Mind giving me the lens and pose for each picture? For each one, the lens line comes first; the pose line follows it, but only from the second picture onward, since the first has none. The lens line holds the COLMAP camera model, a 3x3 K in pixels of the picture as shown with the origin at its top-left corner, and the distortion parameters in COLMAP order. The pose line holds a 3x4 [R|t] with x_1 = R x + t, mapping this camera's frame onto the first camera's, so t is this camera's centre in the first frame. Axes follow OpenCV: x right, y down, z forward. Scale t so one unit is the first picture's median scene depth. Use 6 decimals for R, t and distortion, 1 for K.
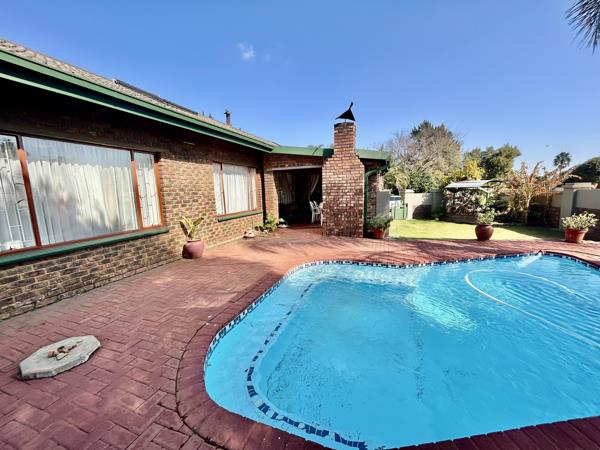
lens RADIAL K [[241.1, 0, 299.5], [0, 241.1, 224.7], [0, 0, 1]] dist [-0.000669, 0.000102]
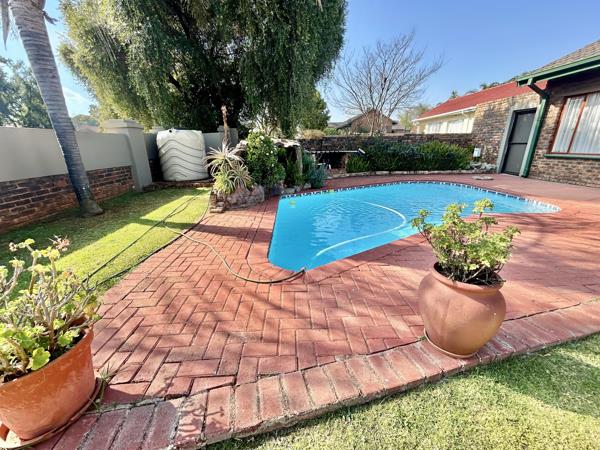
lens RADIAL K [[241.1, 0, 299.7], [0, 241.1, 224.4], [0, 0, 1]] dist [-0.000669, 0.000102]
pose [[-0.925977, 0.151605, -0.345808, 1.539681], [-0.022440, 0.892138, 0.451206, -0.200561], [0.376914, 0.425566, -0.822697, 1.778418]]
